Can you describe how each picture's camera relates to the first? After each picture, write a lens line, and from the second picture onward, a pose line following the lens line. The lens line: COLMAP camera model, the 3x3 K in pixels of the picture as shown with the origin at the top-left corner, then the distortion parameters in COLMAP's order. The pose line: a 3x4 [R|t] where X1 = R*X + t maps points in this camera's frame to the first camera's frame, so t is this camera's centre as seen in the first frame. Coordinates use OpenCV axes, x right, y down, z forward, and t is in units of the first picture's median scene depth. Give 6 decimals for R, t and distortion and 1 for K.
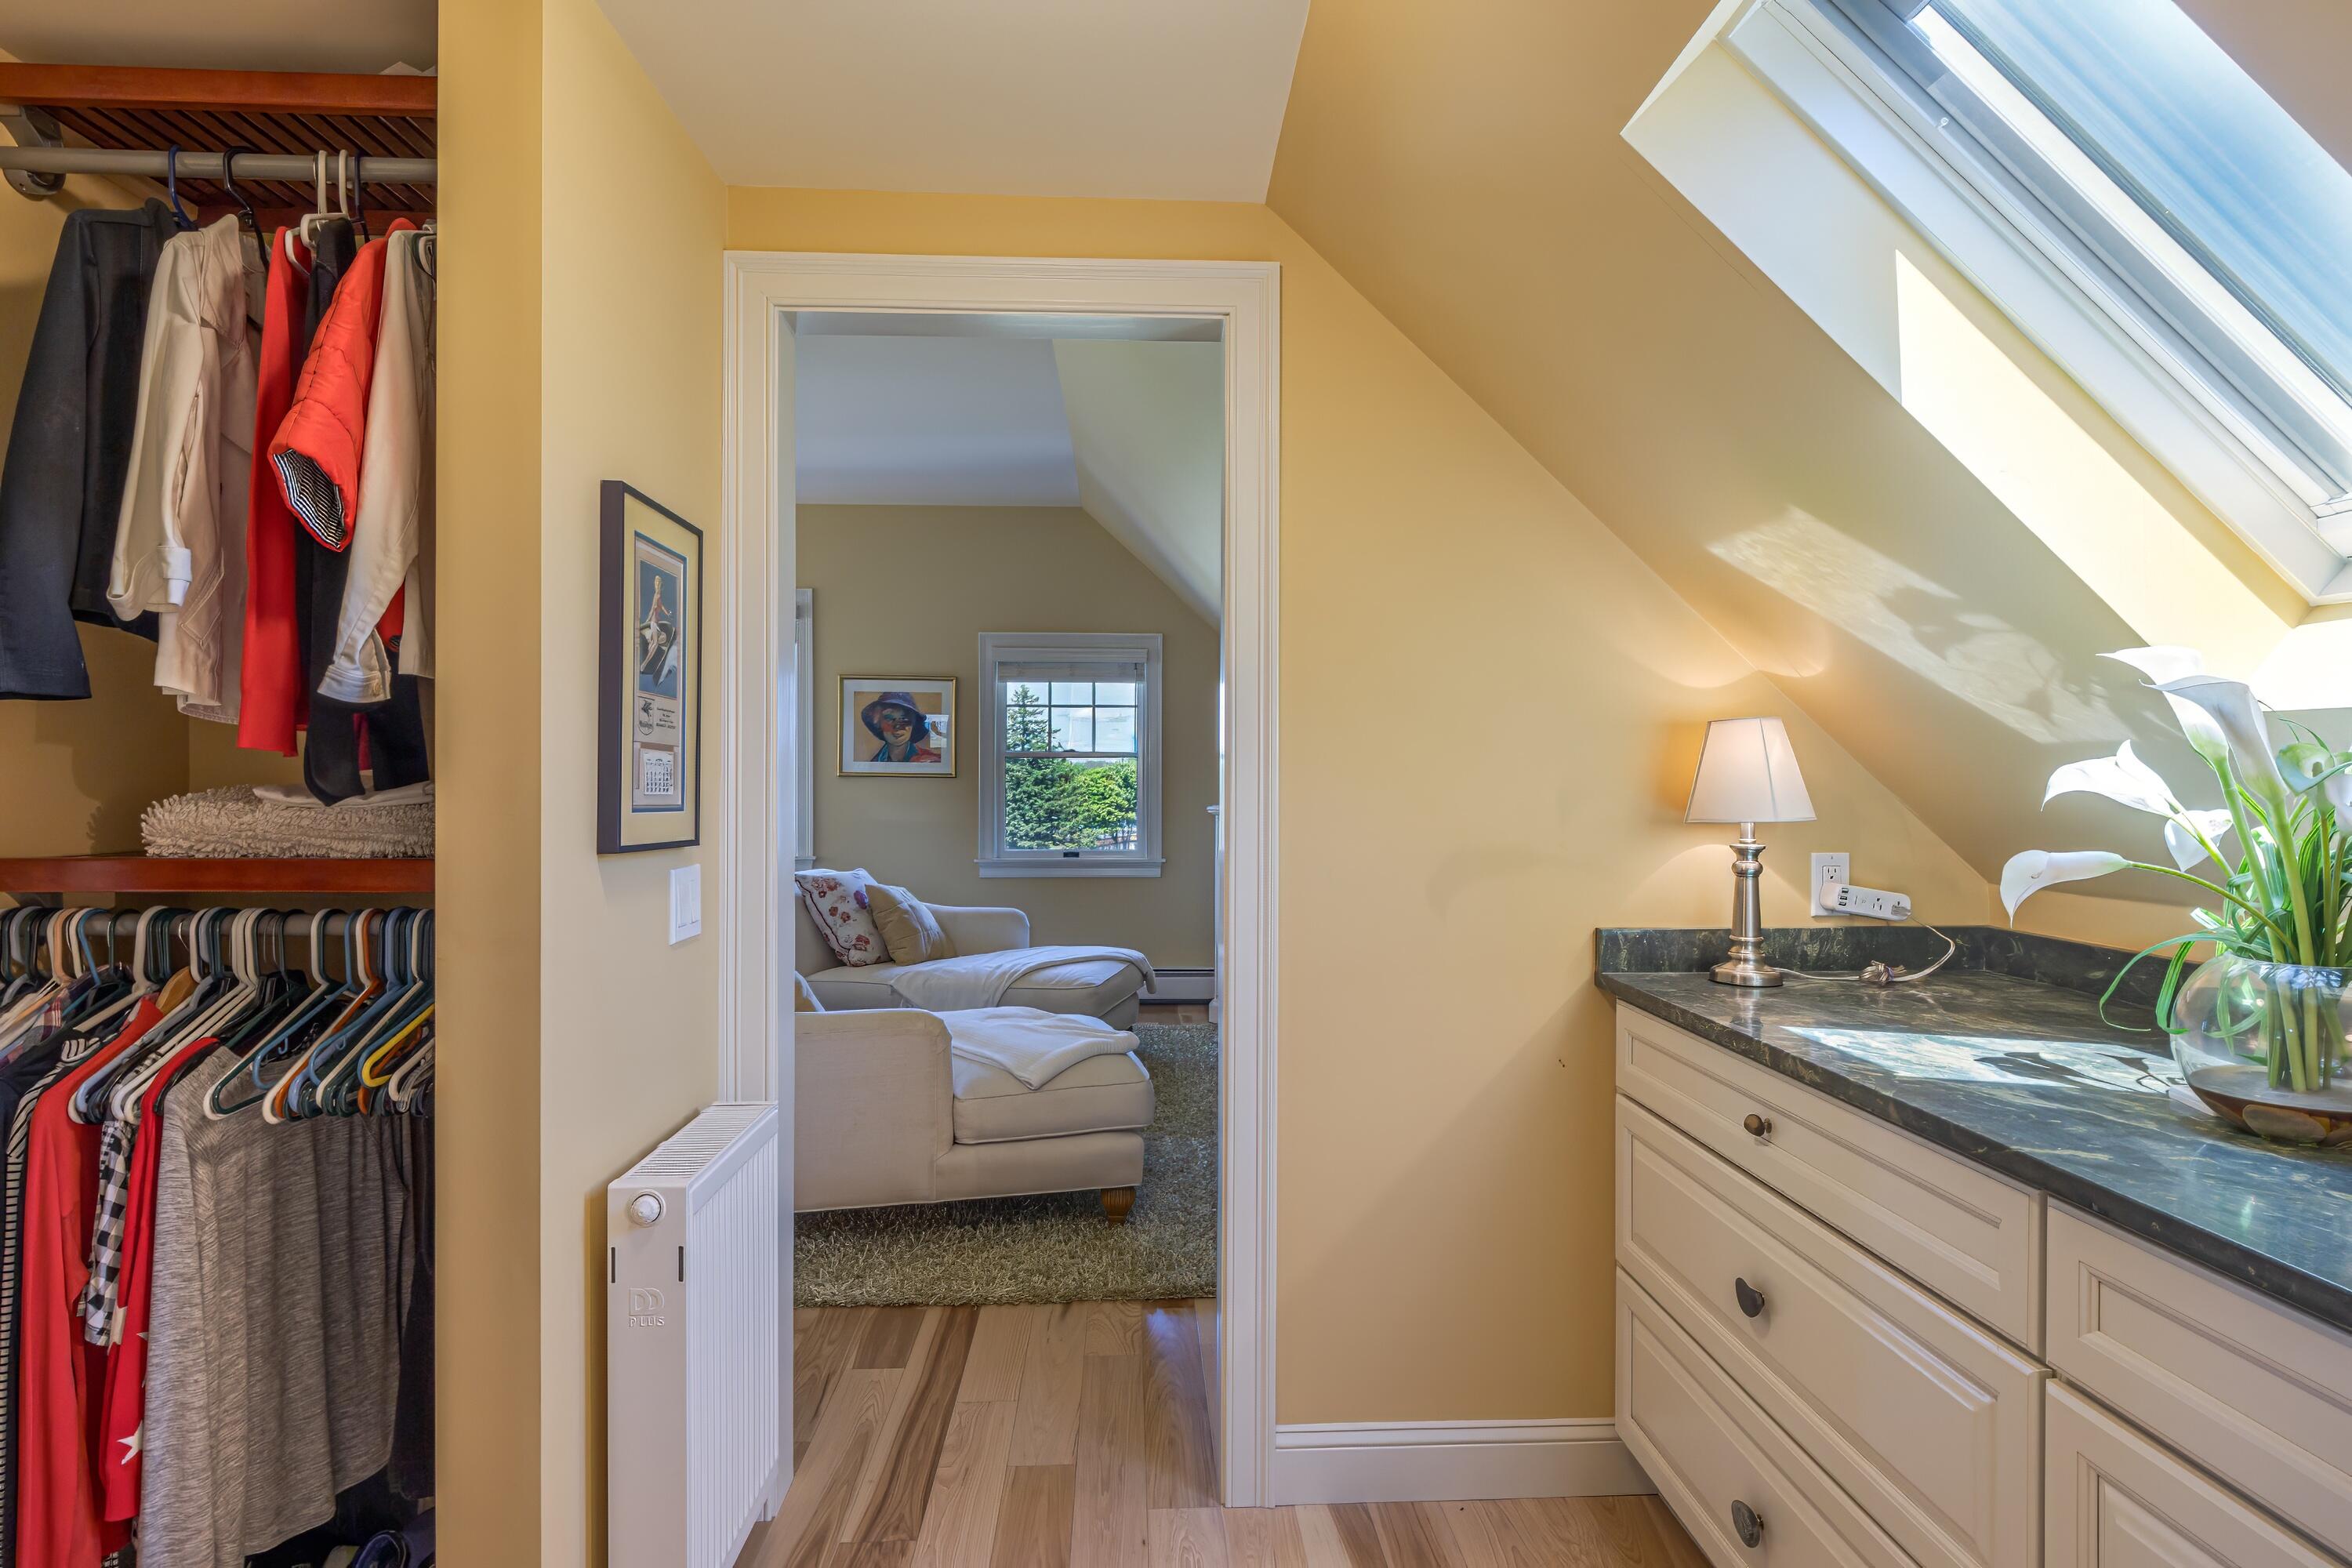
lens RADIAL K [[1222.9, 0, 1176.0], [0, 1222.9, 784.0], [0, 0, 1]] dist [-0.000392, 0.000338]
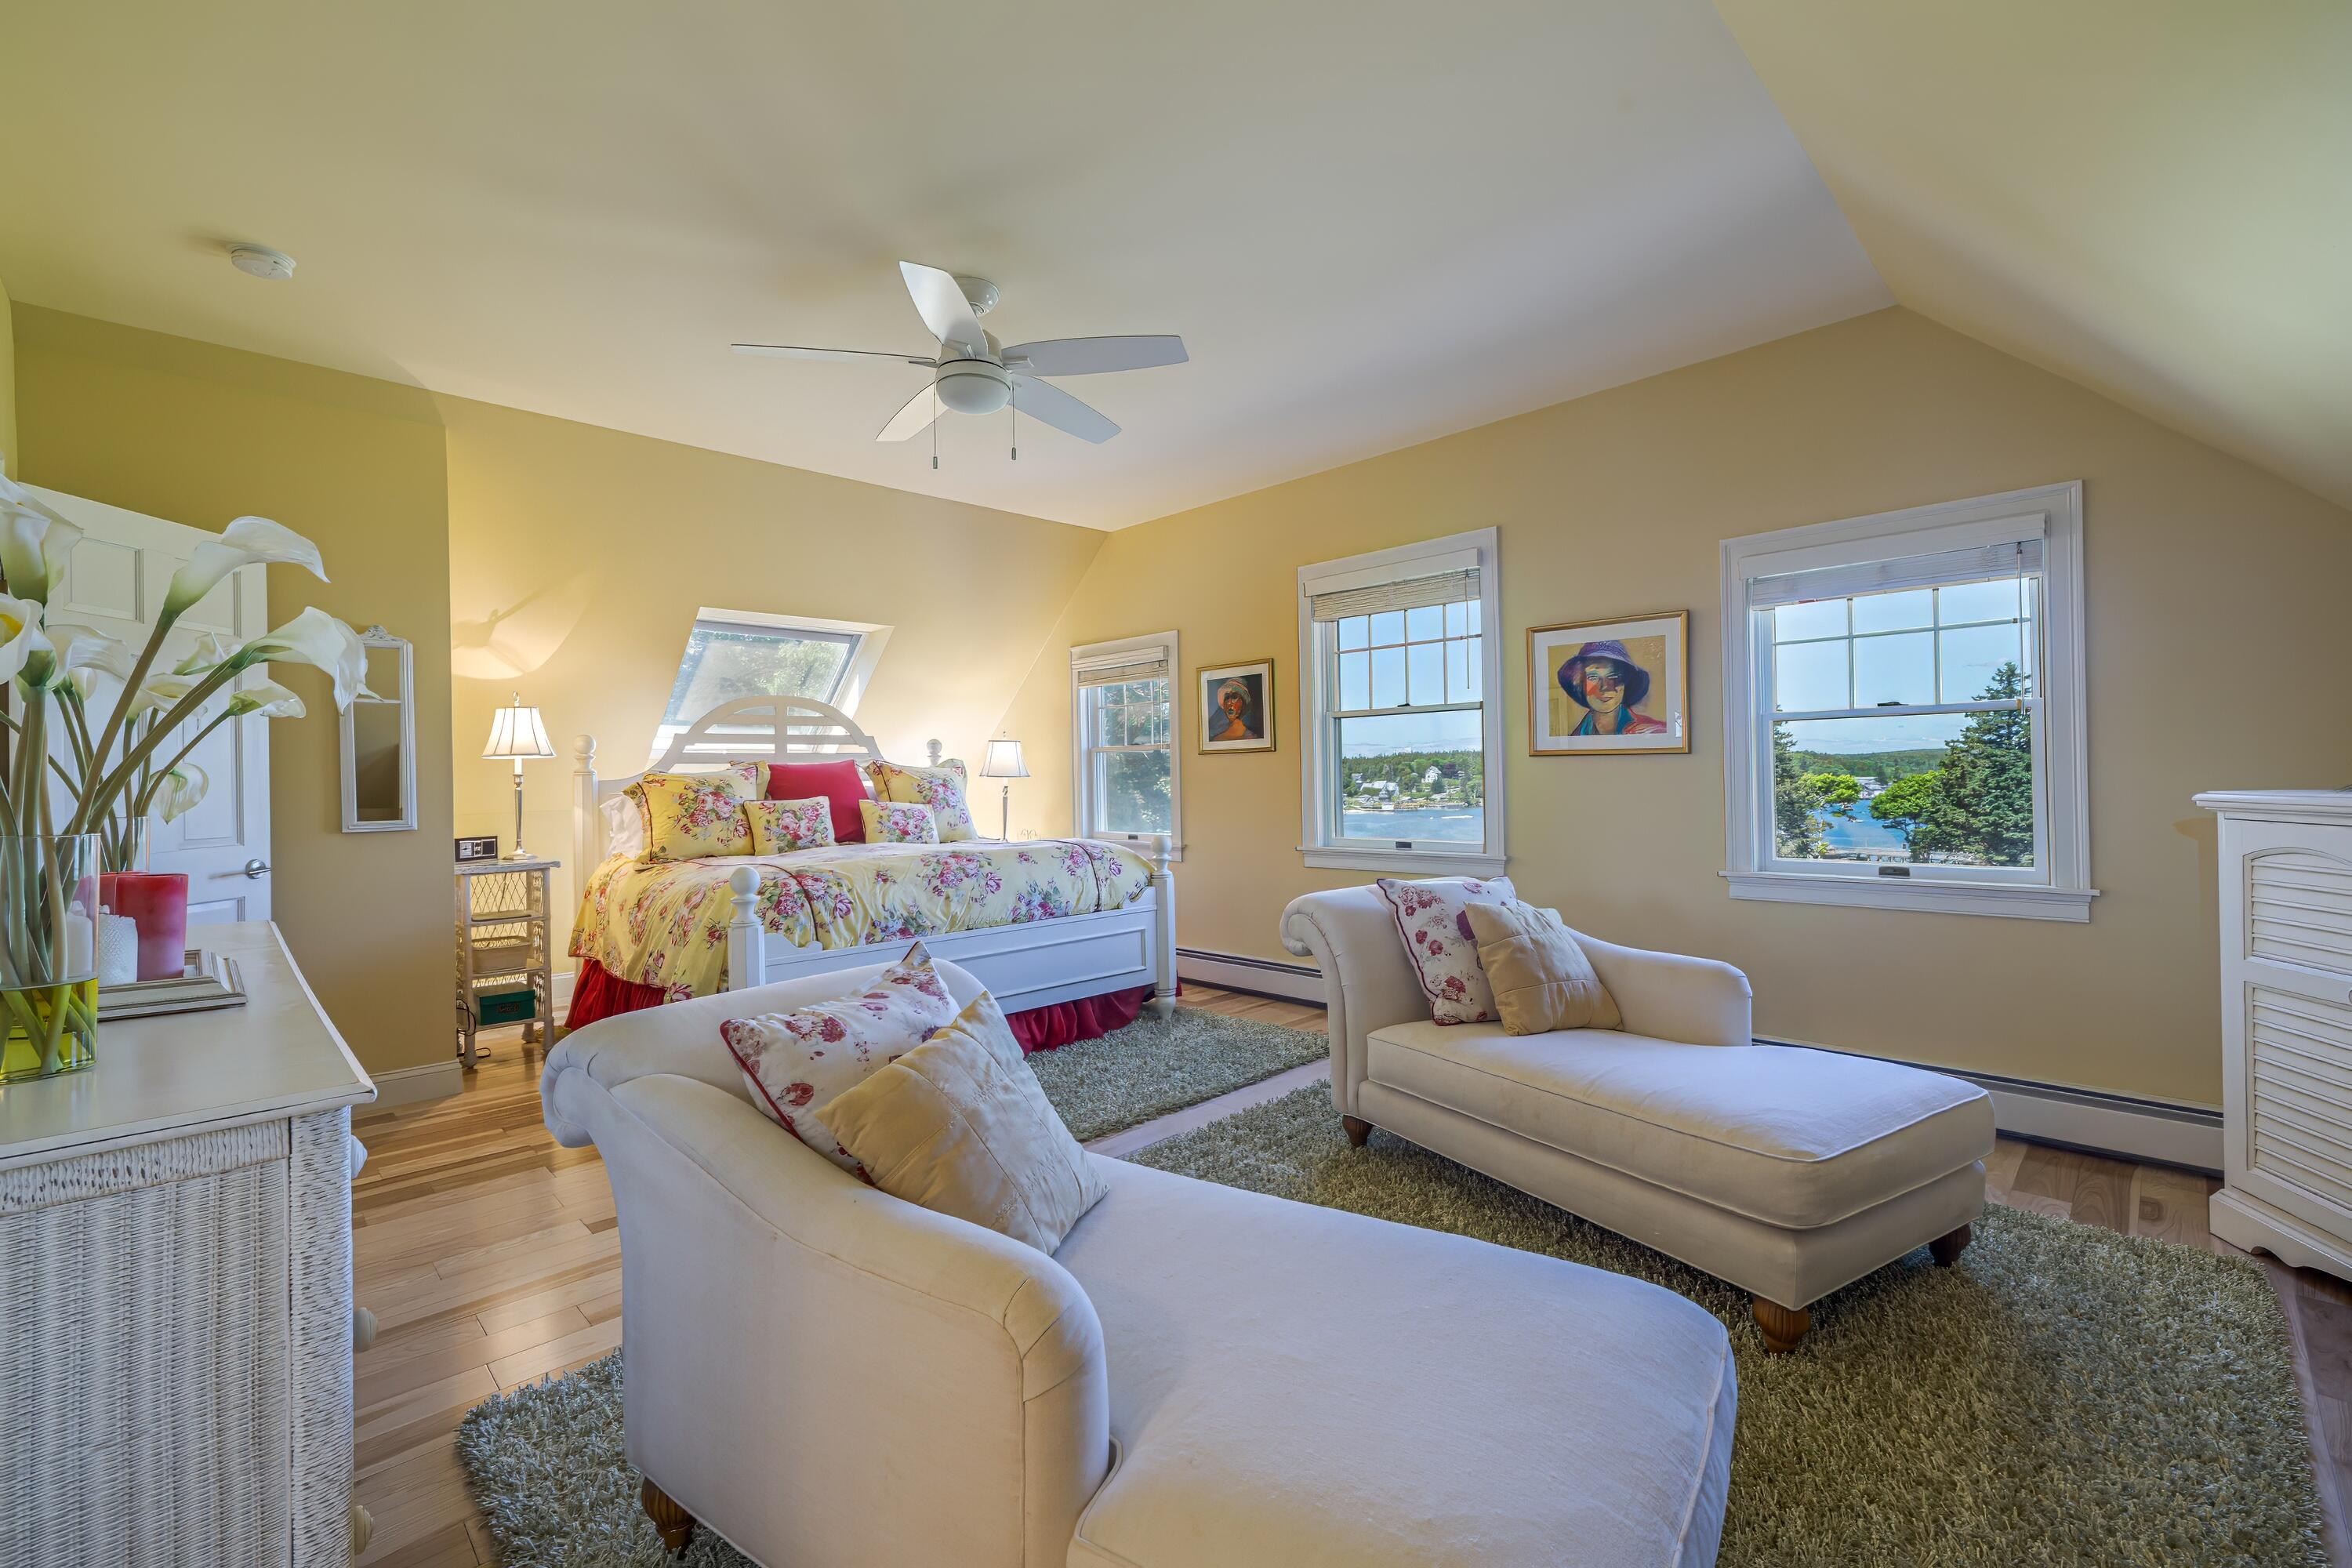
lens RADIAL K [[963.6, 0, 1176.0], [0, 963.6, 784.0], [0, 0, 1]] dist [0.000954, 0.000132]
pose [[0.665078, -0.004479, -0.746761, 0.039122], [0.010661, 0.999937, 0.003497, 0.007632], [0.746698, -0.010288, 0.665084, 0.409780]]
